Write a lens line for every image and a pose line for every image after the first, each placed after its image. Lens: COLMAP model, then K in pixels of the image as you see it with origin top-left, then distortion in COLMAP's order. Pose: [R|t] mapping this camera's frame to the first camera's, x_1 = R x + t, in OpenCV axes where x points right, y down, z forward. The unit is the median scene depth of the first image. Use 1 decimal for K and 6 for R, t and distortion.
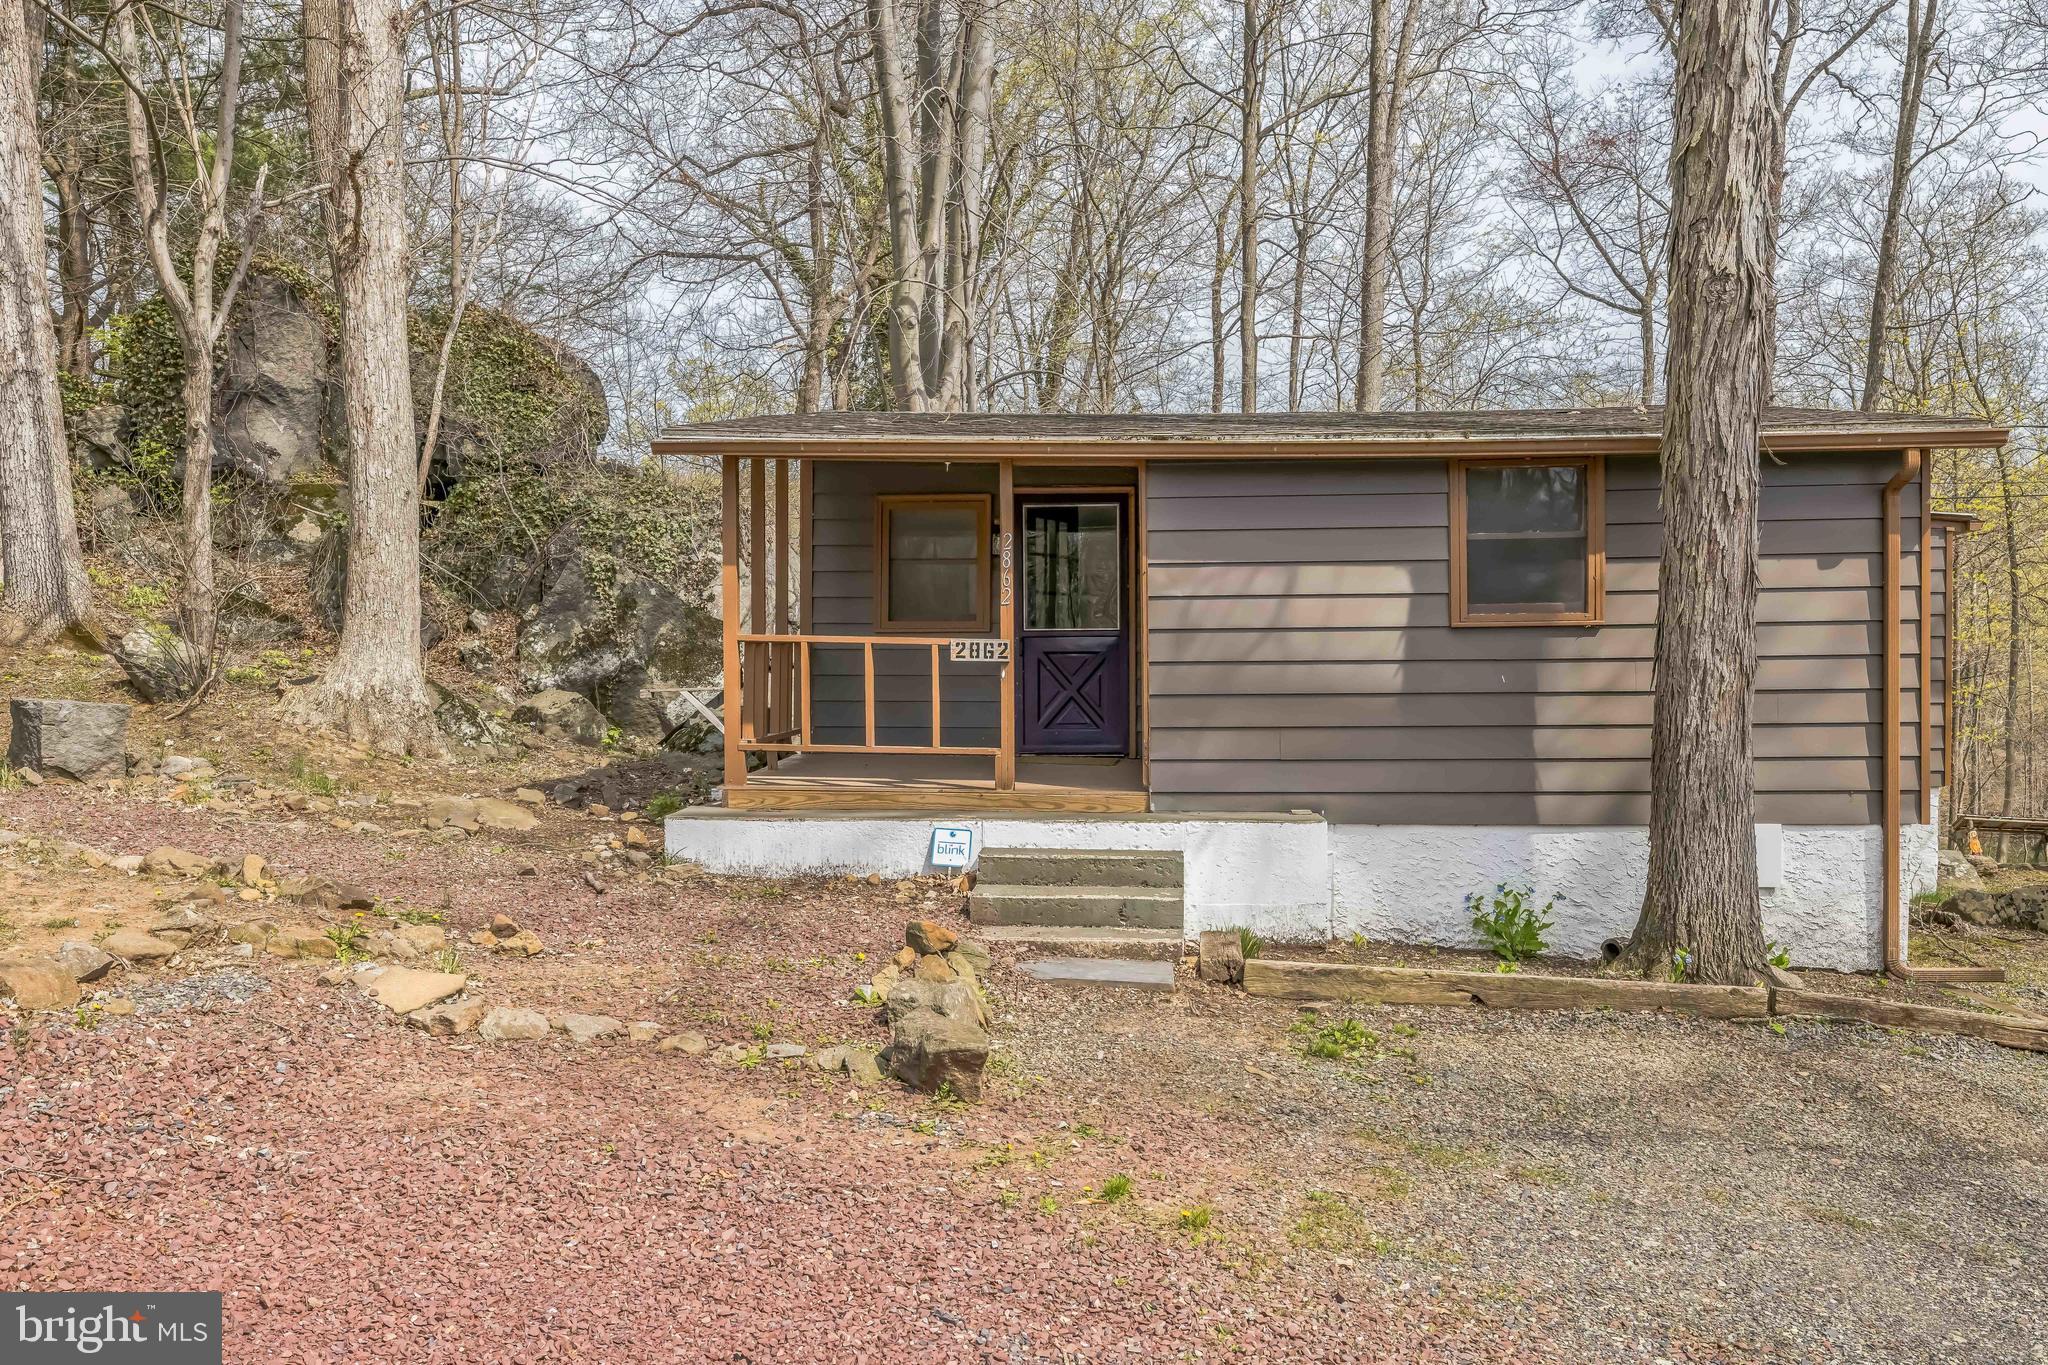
lens RADIAL K [[1598.2, 0, 1023.2], [0, 1598.2, 681.3], [0, 0, 1]] dist [0.000796, 0.000018]
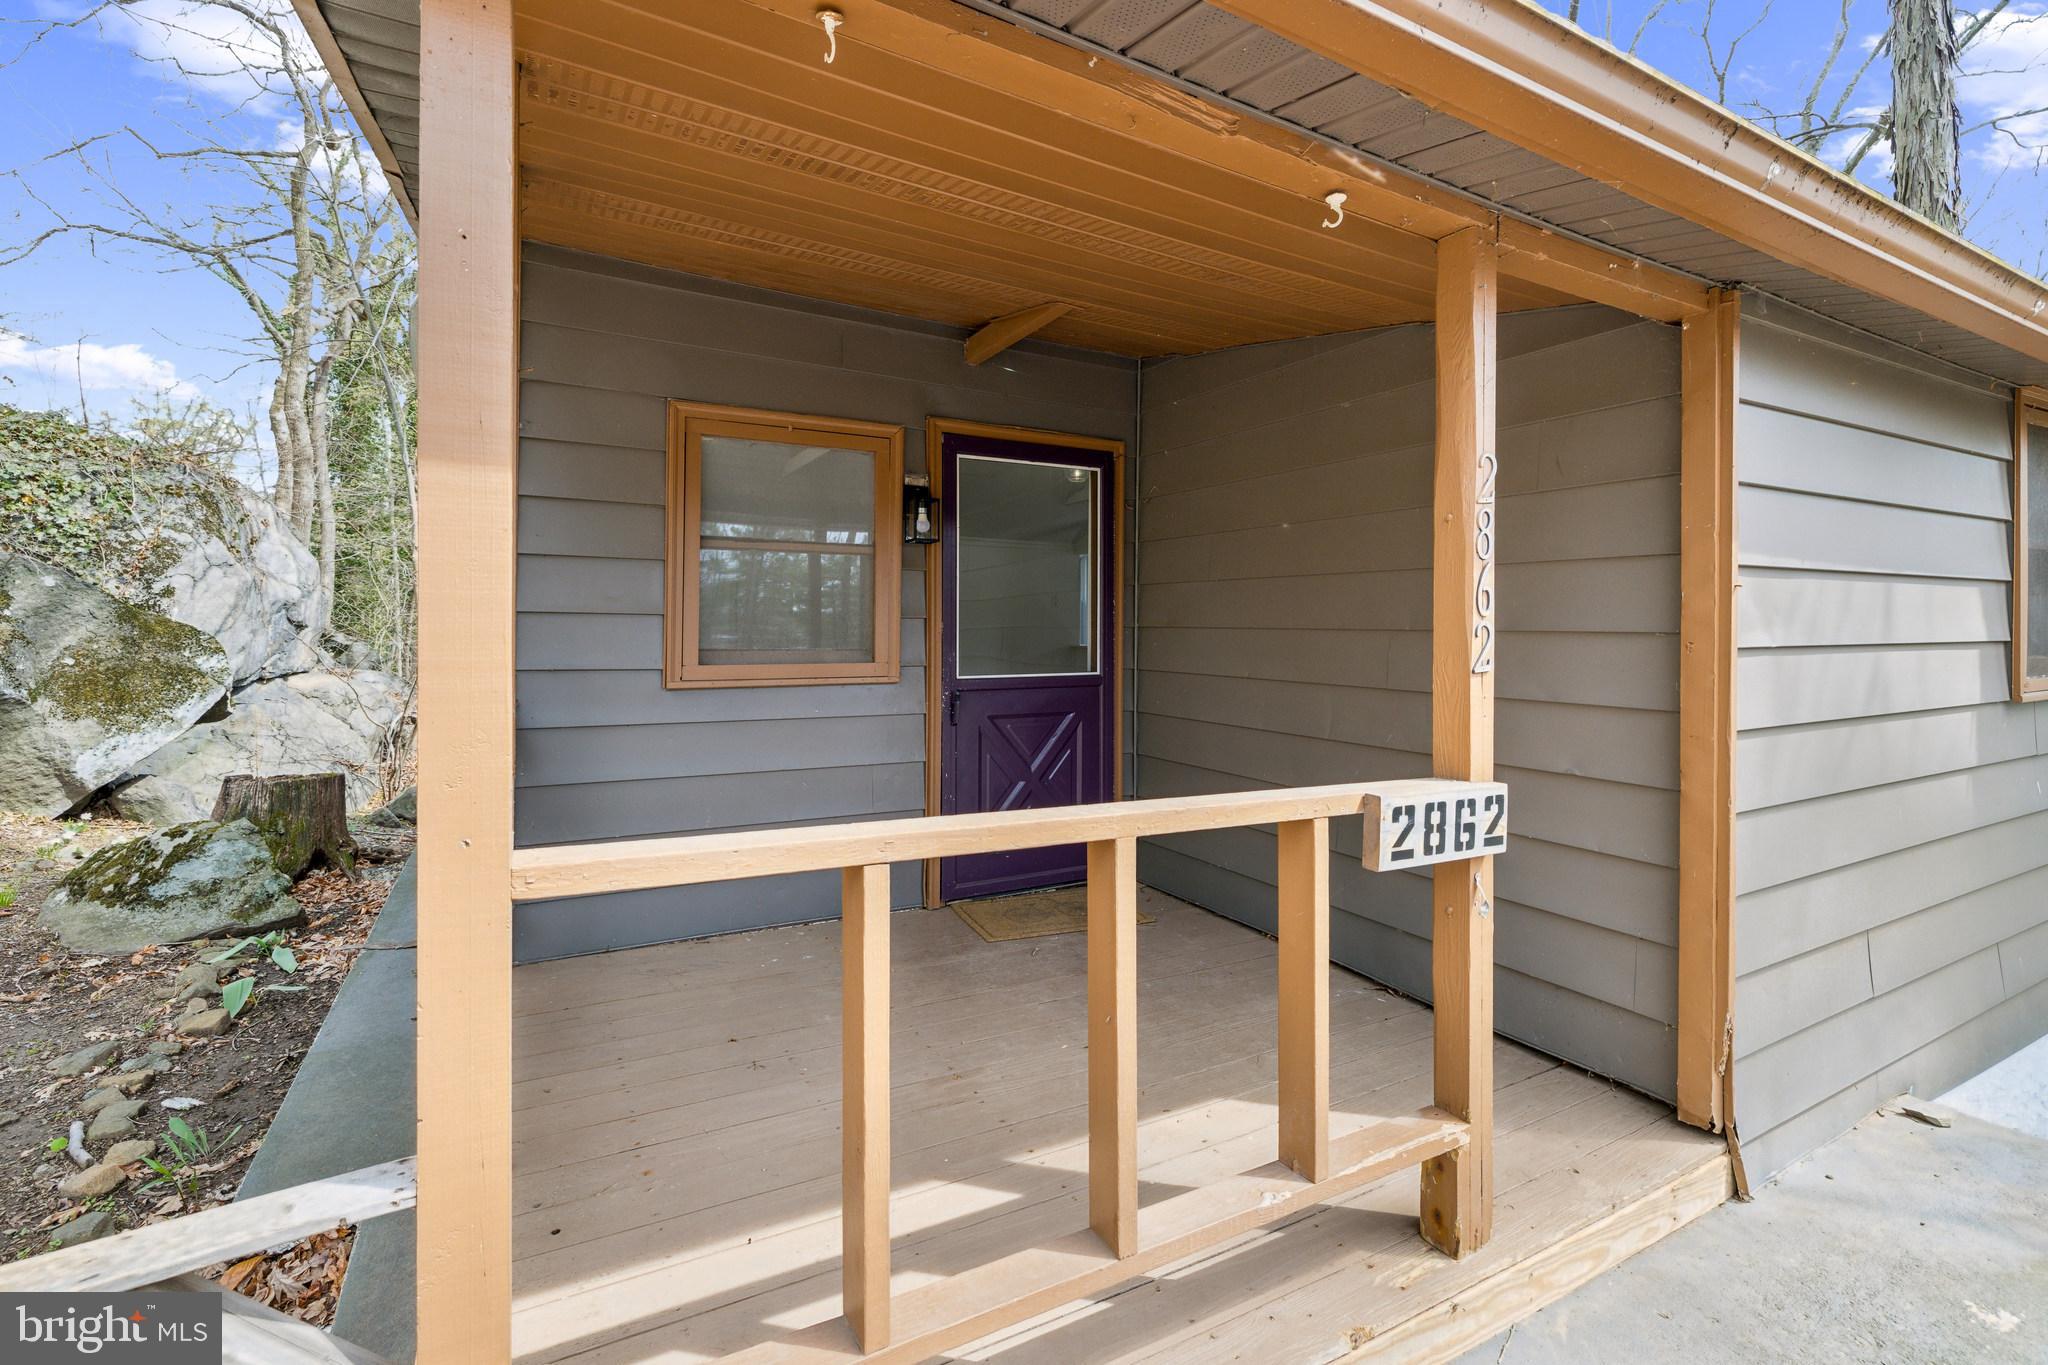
lens RADIAL K [[884.4, 0, 1022.3], [0, 884.4, 630.8], [0, 0, 1]] dist [-0.003218, -0.000105]
pose [[0.831285, 0.007753, 0.555793, -0.101822], [0.001489, 0.999868, -0.016175, -0.029184], [-0.555845, 0.014273, 0.831164, 0.484037]]
